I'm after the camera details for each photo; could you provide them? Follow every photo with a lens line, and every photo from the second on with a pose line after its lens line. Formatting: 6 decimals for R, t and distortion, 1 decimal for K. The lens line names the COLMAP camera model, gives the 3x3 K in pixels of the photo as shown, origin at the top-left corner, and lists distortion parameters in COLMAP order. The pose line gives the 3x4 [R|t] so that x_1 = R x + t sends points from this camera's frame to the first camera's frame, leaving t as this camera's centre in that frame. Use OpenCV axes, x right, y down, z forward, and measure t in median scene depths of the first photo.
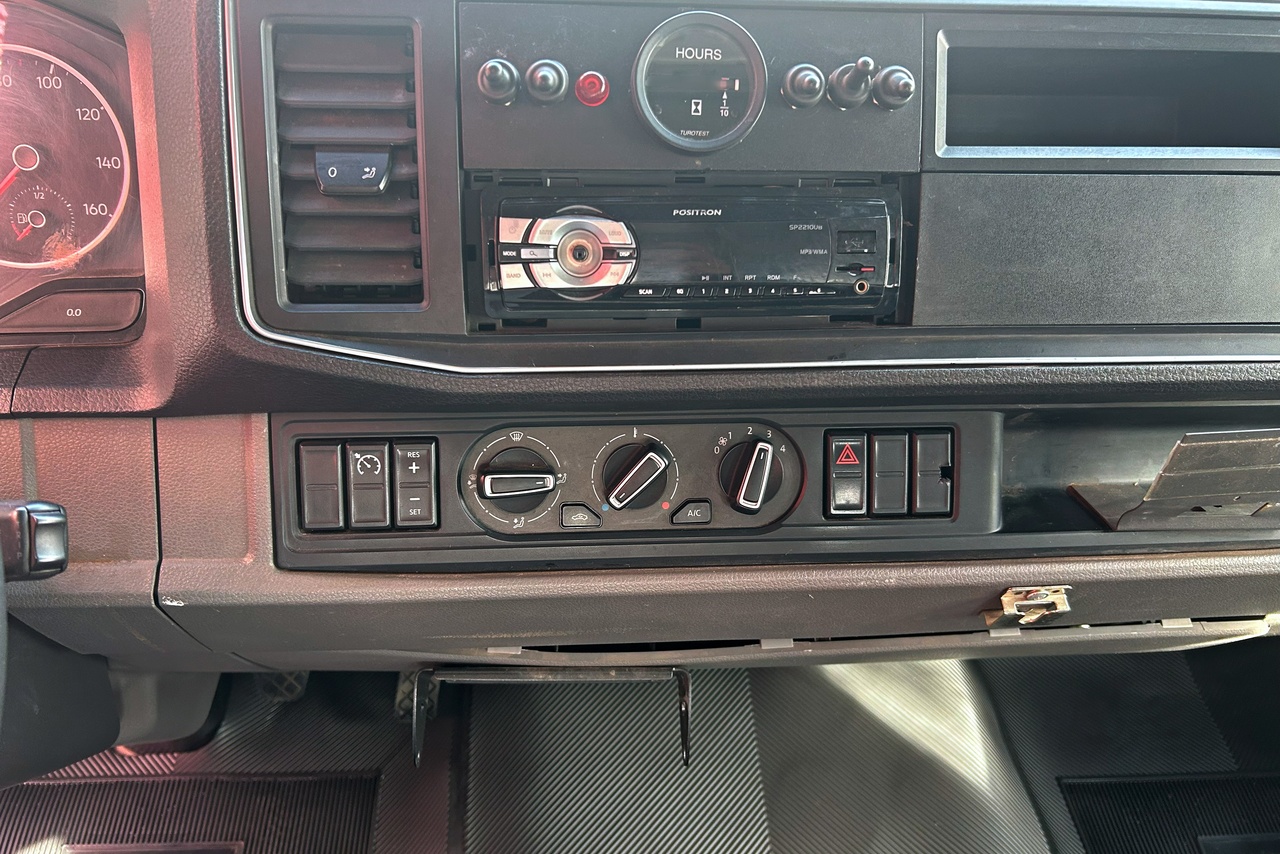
lens RADIAL K [[959.8, 0, 643.0], [0, 959.8, 430.6], [0, 0, 1]] dist [0.021230, -0.019550]
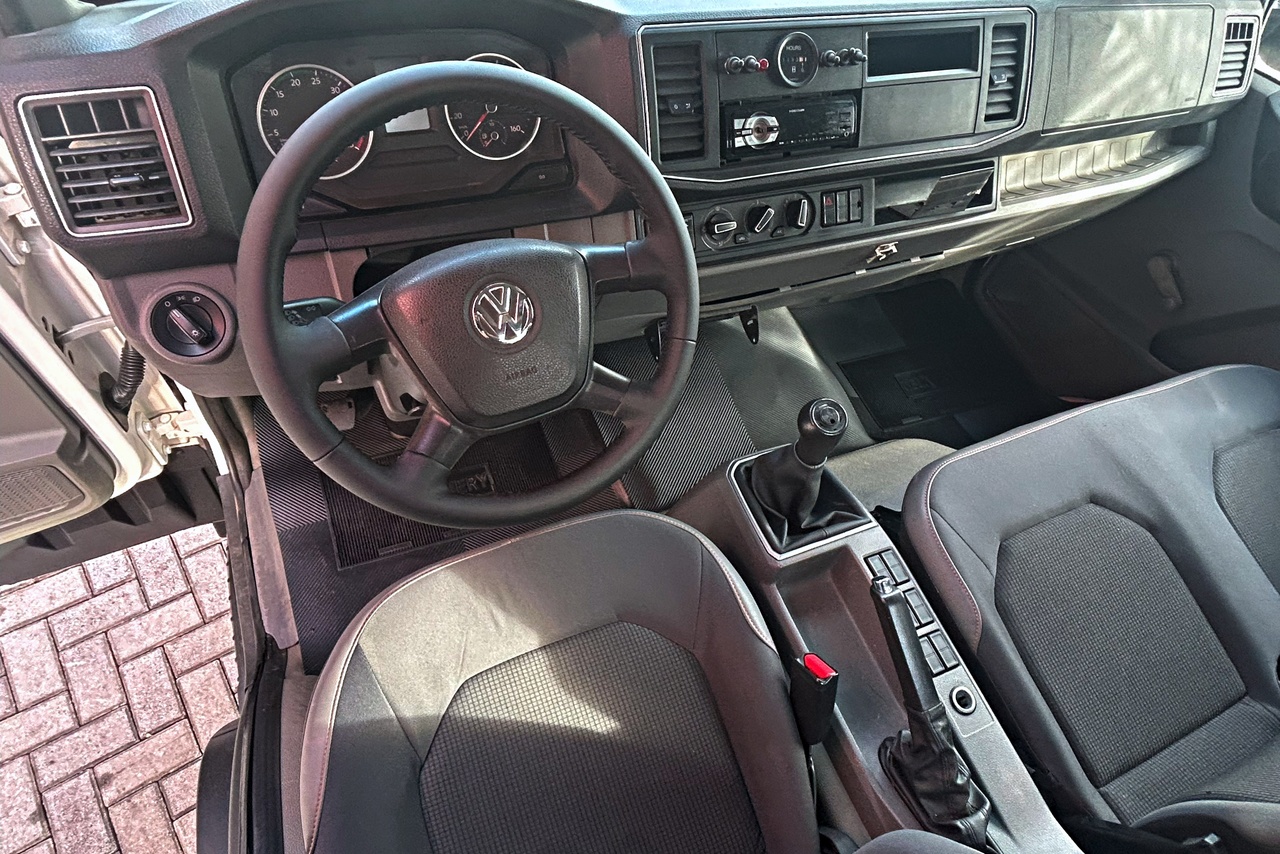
lens RADIAL K [[702.7, 0, 635.0], [0, 702.7, 420.8], [0, 0, 1]] dist [-0.003630, -0.000323]
pose [[0.942226, -0.203634, 0.265978, -1.075948], [0.136402, 0.958438, 0.250582, 0.054987], [-0.305950, -0.199825, 0.930841, -0.885724]]
